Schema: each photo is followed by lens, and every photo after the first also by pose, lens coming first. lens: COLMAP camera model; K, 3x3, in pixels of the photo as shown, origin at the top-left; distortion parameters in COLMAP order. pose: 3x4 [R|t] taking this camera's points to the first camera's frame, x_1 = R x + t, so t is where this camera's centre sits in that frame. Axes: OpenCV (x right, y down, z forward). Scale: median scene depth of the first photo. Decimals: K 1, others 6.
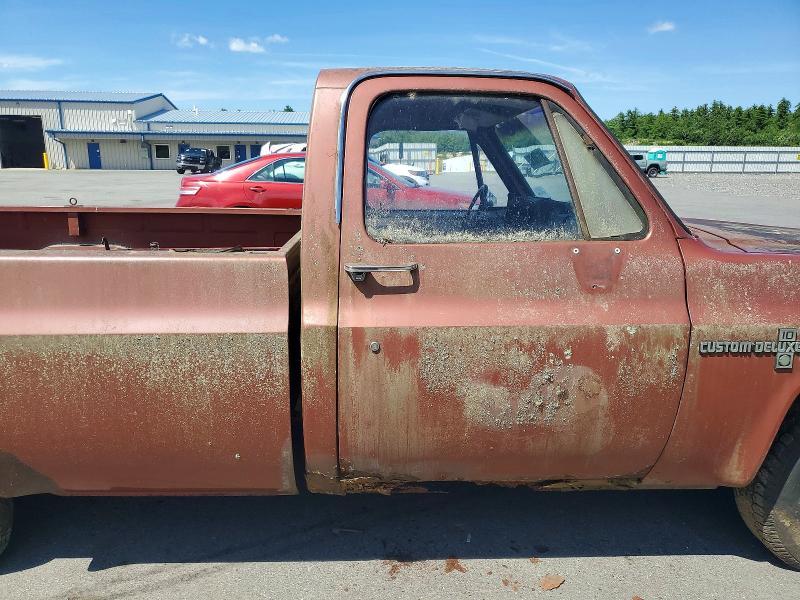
lens RADIAL K [[649.3, 0, 398.3], [0, 649.3, 301.3], [0, 0, 1]] dist [0.048481, -0.020634]
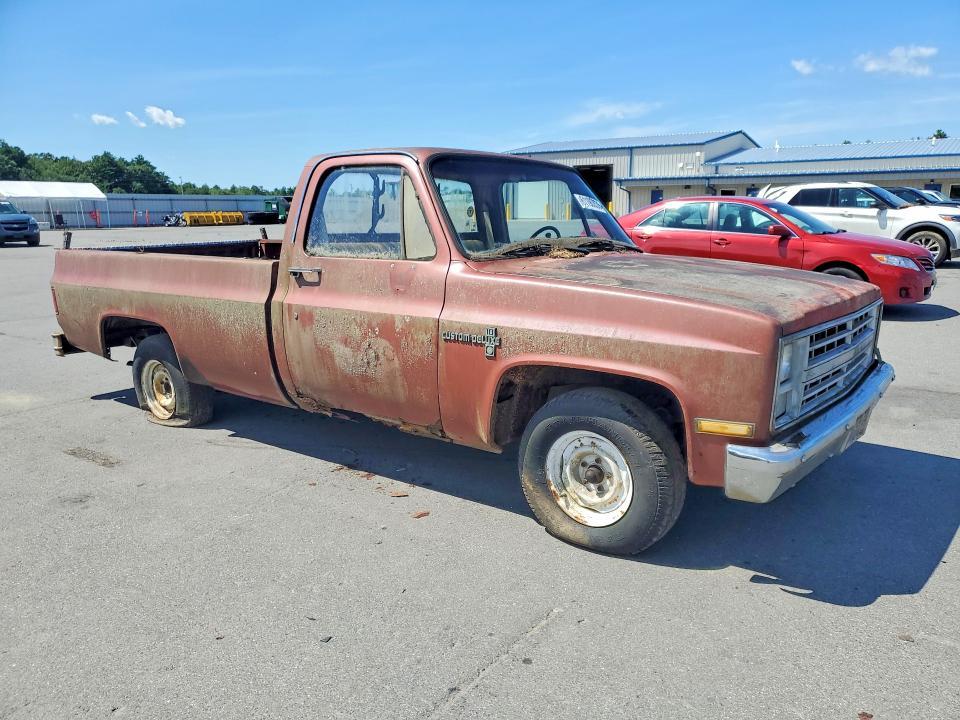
lens RADIAL K [[779.1, 0, 480.7], [0, 779.1, 361.3], [0, 0, 1]] dist [0.048481, -0.020634]
pose [[0.771360, 0.113794, -0.626142, 1.480197], [-0.124932, 0.991815, 0.026344, 0.066545], [0.624015, 0.057904, 0.779264, -0.271778]]
